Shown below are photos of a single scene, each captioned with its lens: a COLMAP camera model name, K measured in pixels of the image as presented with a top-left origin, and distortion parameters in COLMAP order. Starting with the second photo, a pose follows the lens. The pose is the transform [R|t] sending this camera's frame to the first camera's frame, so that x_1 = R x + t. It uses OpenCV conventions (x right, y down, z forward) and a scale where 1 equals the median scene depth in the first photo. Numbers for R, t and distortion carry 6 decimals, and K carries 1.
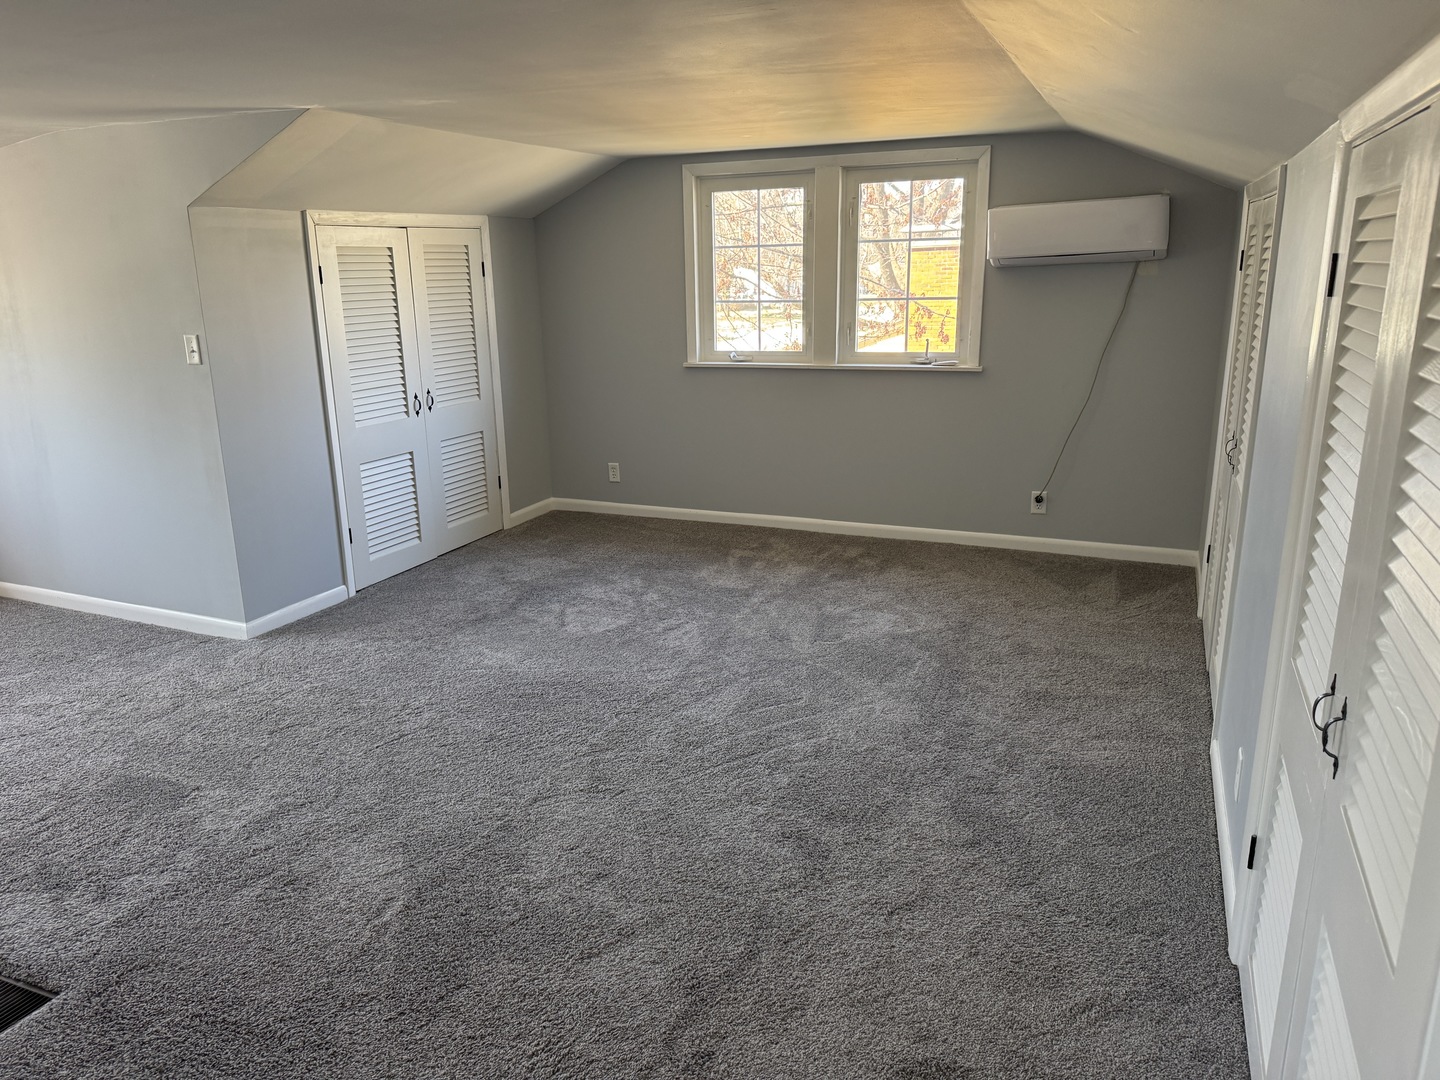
lens RADIAL K [[975.7, 0, 720.0], [0, 975.7, 540.0], [0, 0, 1]] dist [0.089888, -0.246270]
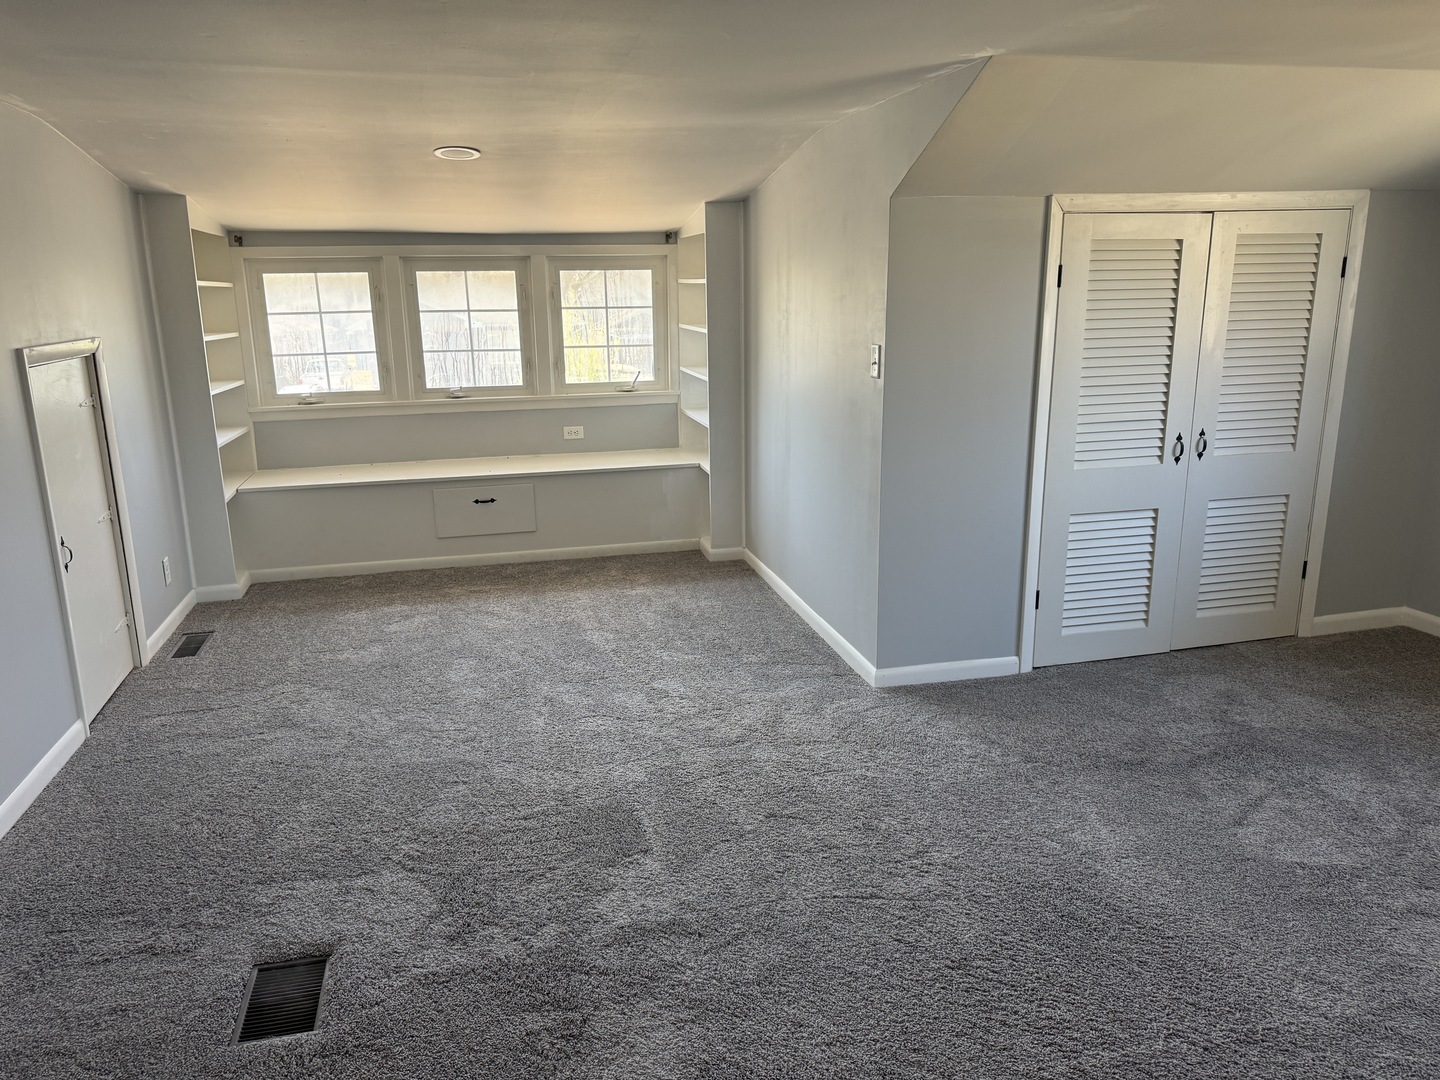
lens RADIAL K [[1000.8, 0, 721.3], [0, 1000.8, 528.6], [0, 0, 1]] dist [0.061139, -0.081876]
pose [[0.600413, 0.191079, -0.776526, 0.097019], [-0.206912, 0.975087, 0.079953, -0.072012], [0.772458, 0.112668, 0.624992, 0.273881]]
